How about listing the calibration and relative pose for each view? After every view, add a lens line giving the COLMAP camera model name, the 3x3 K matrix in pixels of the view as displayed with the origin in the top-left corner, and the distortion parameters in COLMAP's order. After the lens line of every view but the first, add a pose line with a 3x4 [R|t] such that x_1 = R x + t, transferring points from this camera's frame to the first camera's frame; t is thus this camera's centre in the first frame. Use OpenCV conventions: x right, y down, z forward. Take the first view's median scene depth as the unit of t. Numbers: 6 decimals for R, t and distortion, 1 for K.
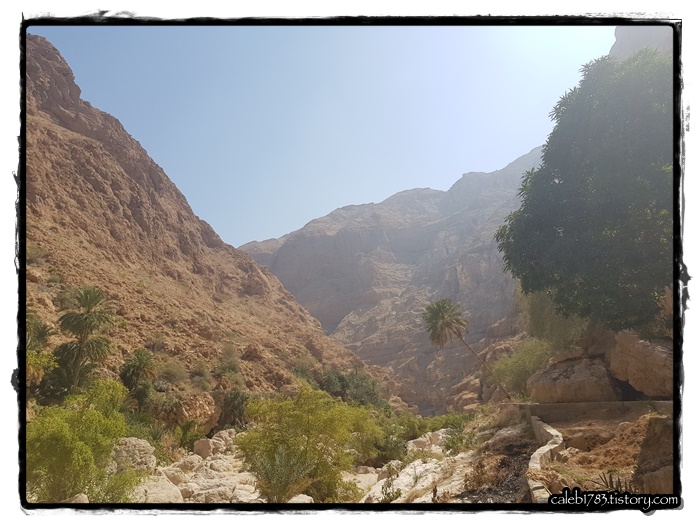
lens RADIAL K [[499.4, 0, 346.2], [0, 499.4, 267.0], [0, 0, 1]] dist [0.092497, -0.153056]
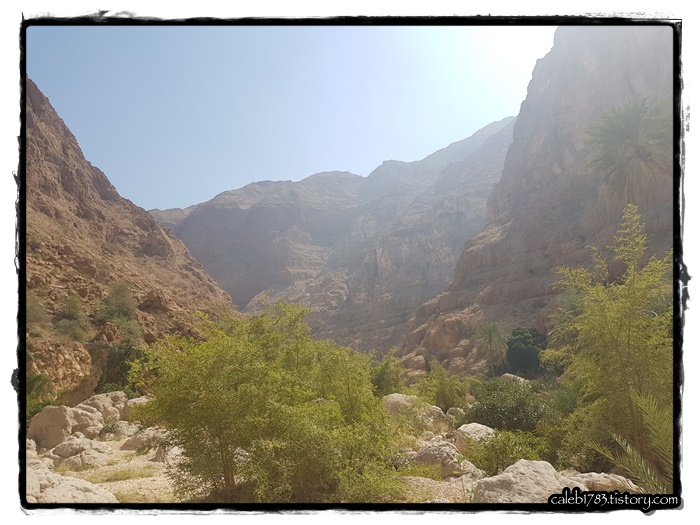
lens RADIAL K [[499.4, 0, 346.2], [0, 499.4, 267.0], [0, 0, 1]] dist [0.092497, -0.153056]
pose [[0.980443, 0.066303, 0.185296, -0.025179], [-0.070153, 0.997434, 0.014295, 0.041685], [-0.183872, -0.027015, 0.982579, 0.110458]]
